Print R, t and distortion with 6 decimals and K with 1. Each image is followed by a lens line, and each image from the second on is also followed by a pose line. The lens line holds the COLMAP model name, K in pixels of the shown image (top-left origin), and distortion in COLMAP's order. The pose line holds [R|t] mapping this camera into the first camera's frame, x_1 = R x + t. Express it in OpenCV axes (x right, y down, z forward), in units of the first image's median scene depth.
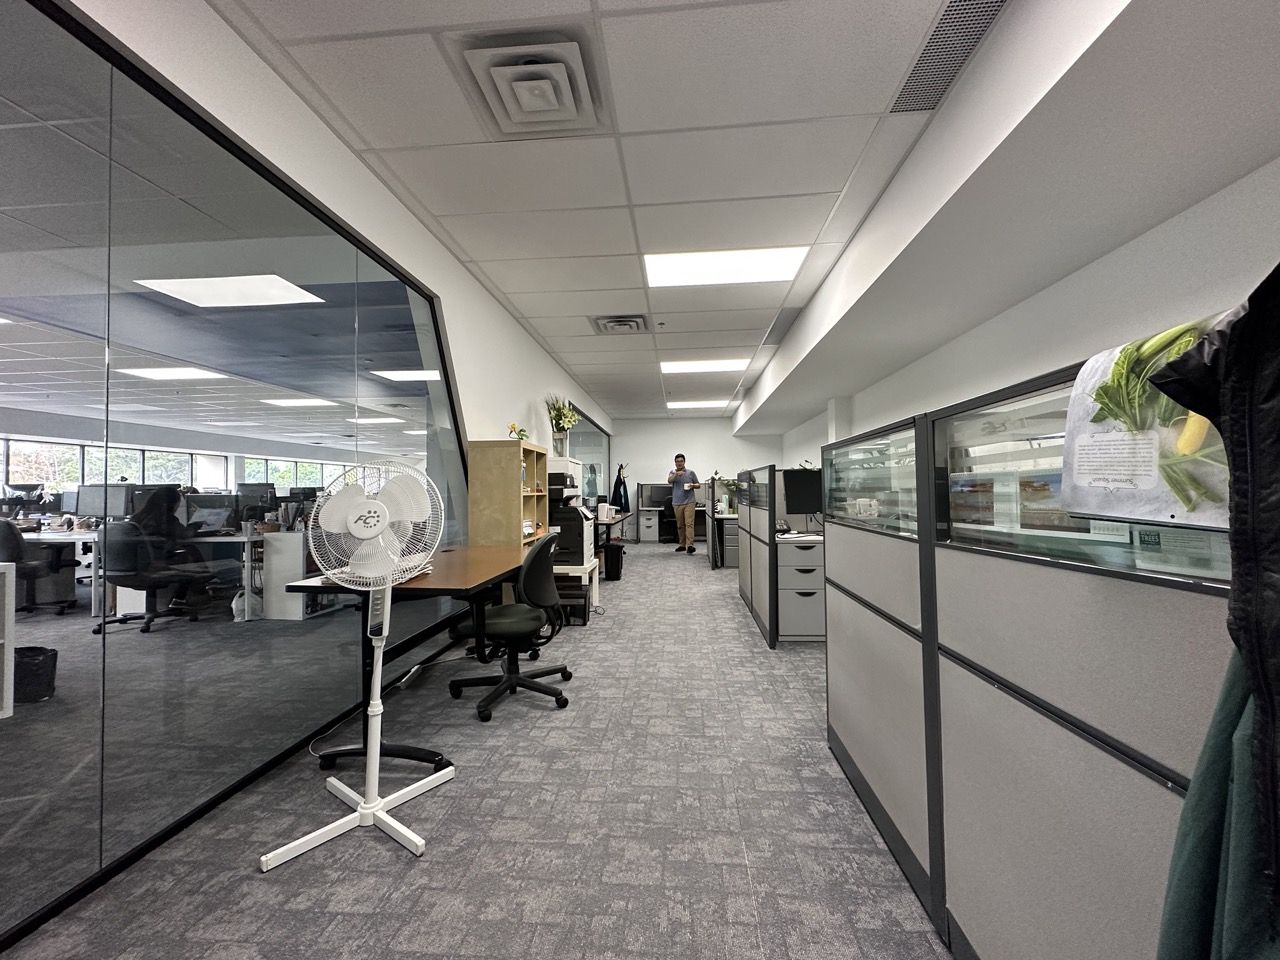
lens RADIAL K [[508.7, 0, 640.8], [0, 508.7, 480.2], [0, 0, 1]] dist [0.001760, 0.000353]
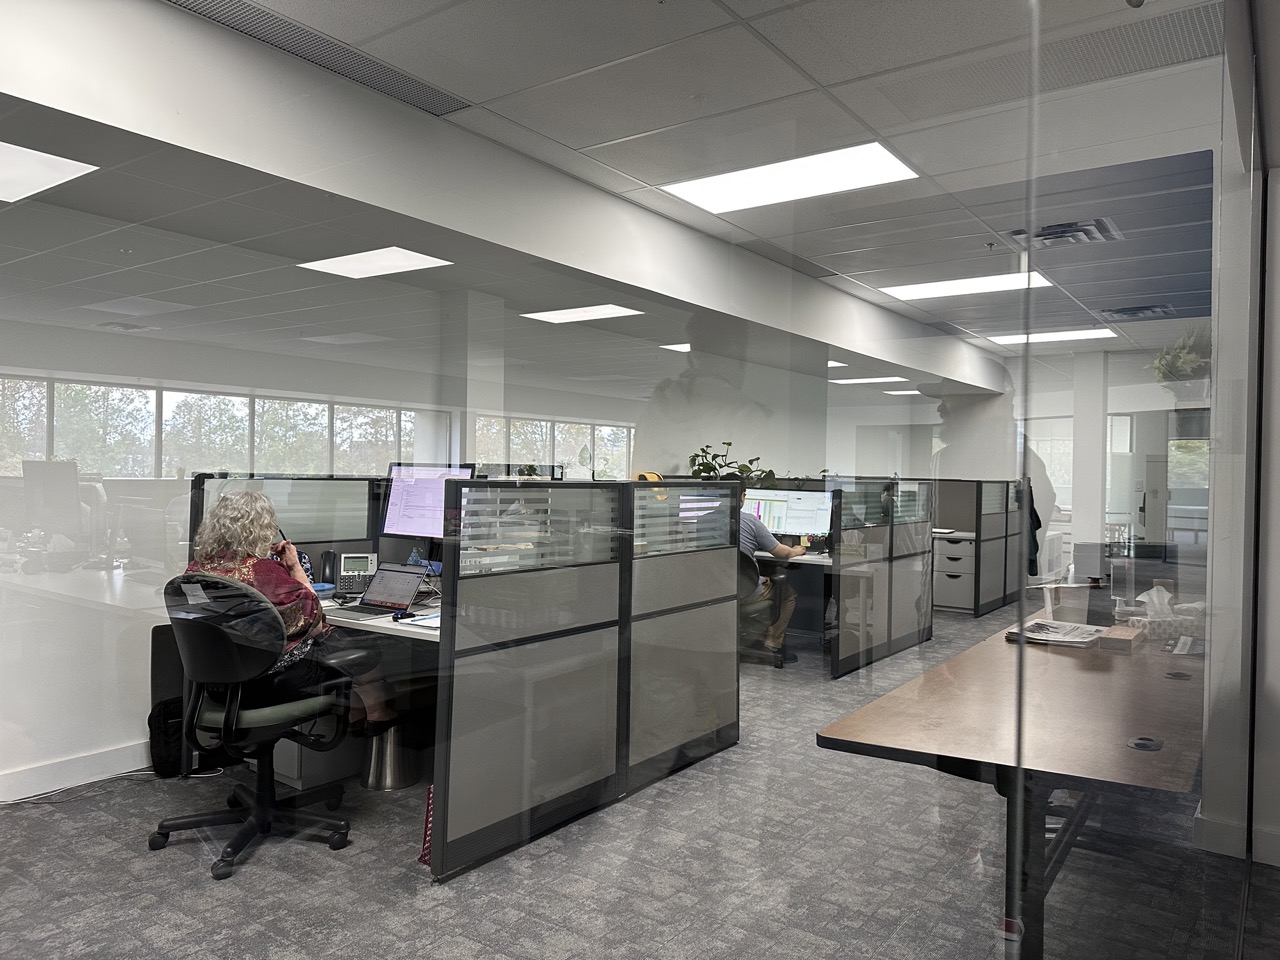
lens RADIAL K [[894.9, 0, 644.0], [0, 894.9, 475.3], [0, 0, 1]] dist [0.061392, -0.070068]
pose [[-0.854839, -0.008644, 0.518821, -0.299565], [-0.024992, 0.999387, -0.024529, -0.005511], [-0.518290, -0.033935, -0.854531, 2.100024]]
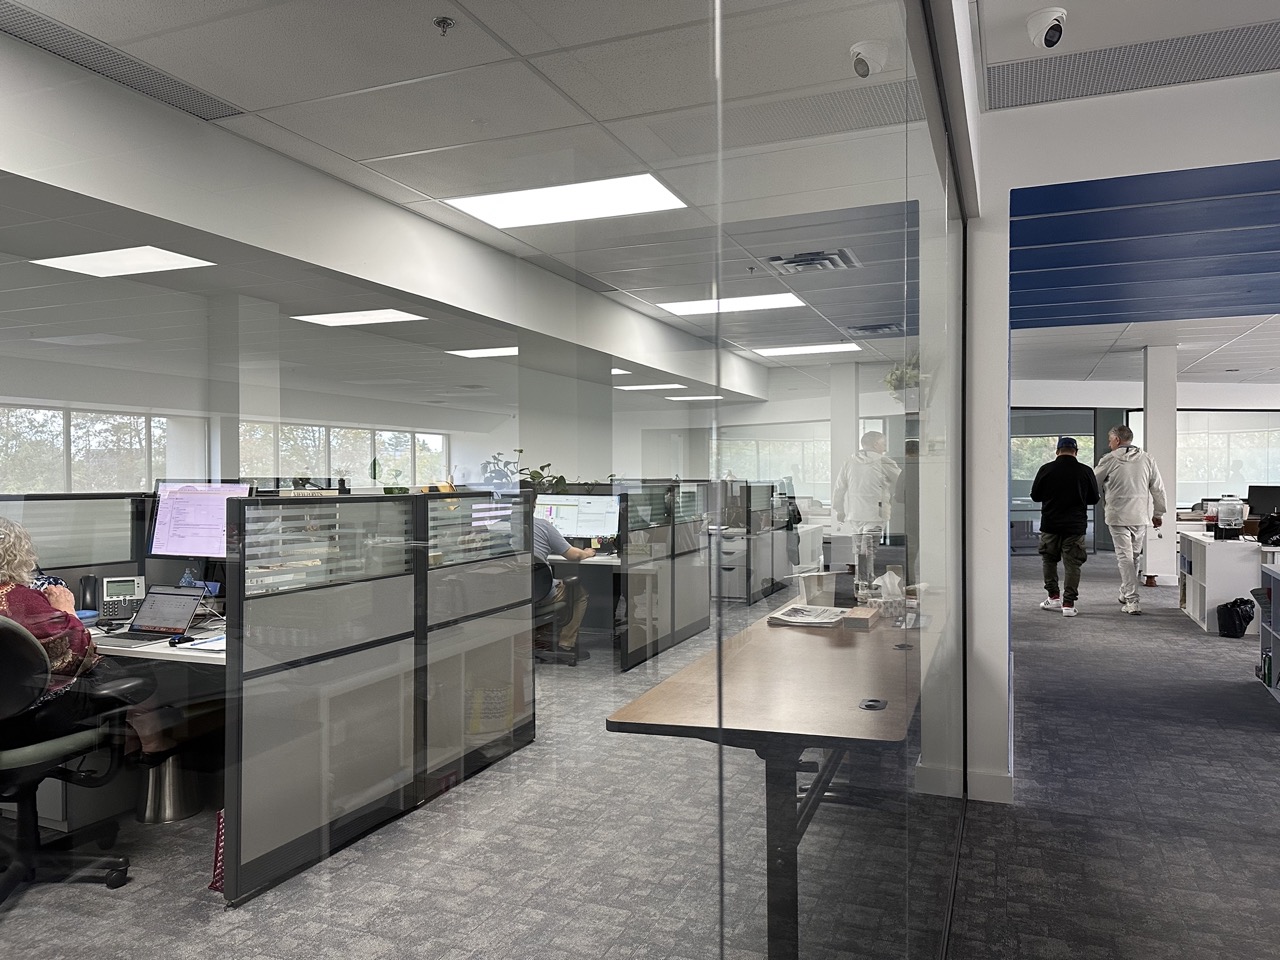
lens RADIAL K [[894.9, 0, 646.0], [0, 894.9, 478.9], [0, 0, 1]] dist [0.061392, -0.070068]
pose [[-0.952544, 0.012080, 0.304161, -0.319283], [0.004218, 0.999640, -0.026493, -0.011037], [-0.304372, -0.023953, -0.952252, 2.147072]]
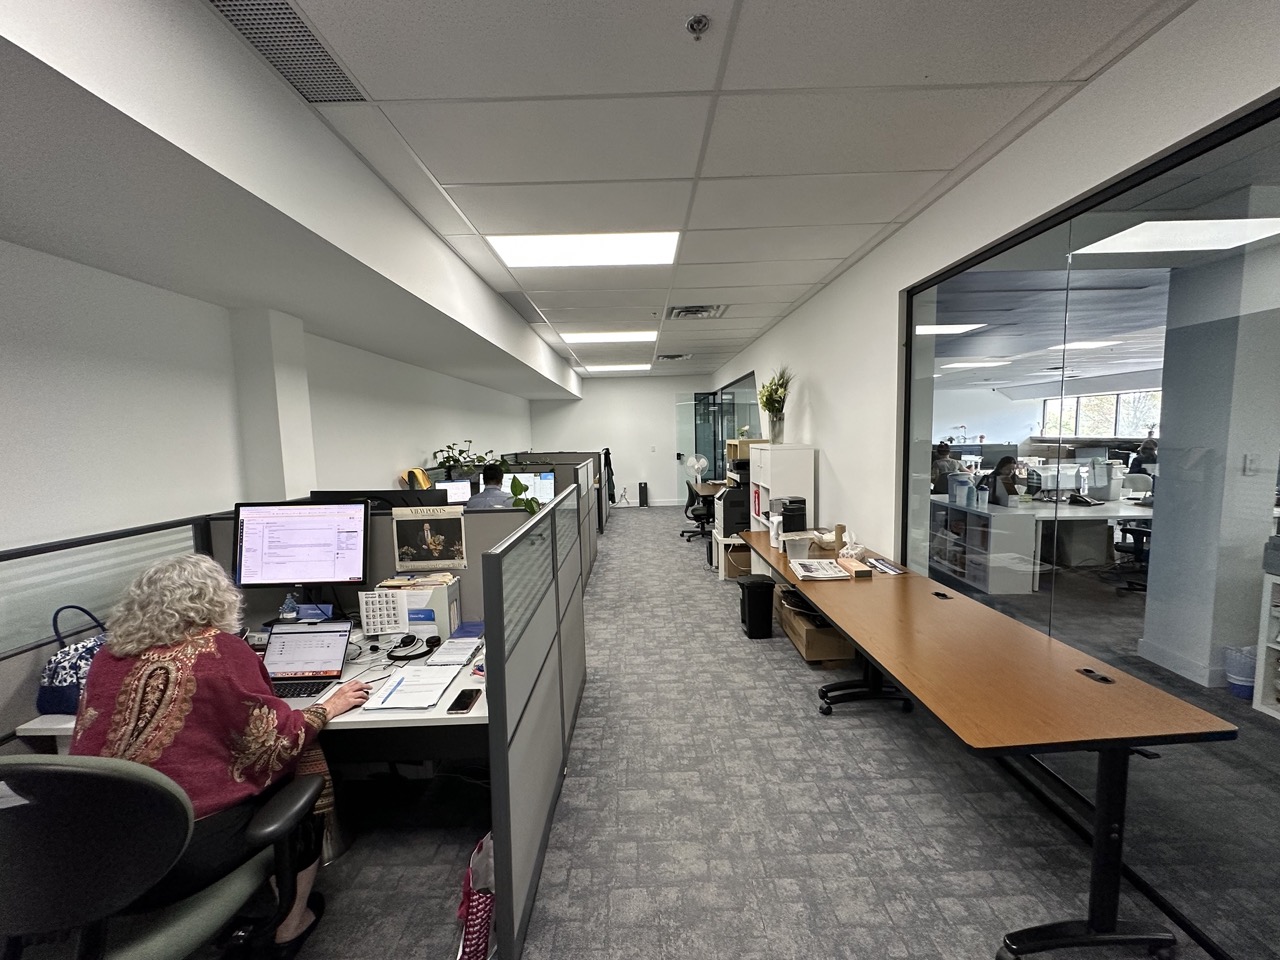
lens RADIAL K [[508.7, 0, 637.2], [0, 508.7, 481.5], [0, 0, 1]] dist [0.001760, 0.000353]
pose [[-0.996005, 0.043619, -0.077919, 0.161677], [0.038284, 0.996903, 0.068695, -0.089787], [0.080674, 0.065438, -0.994590, 1.896979]]
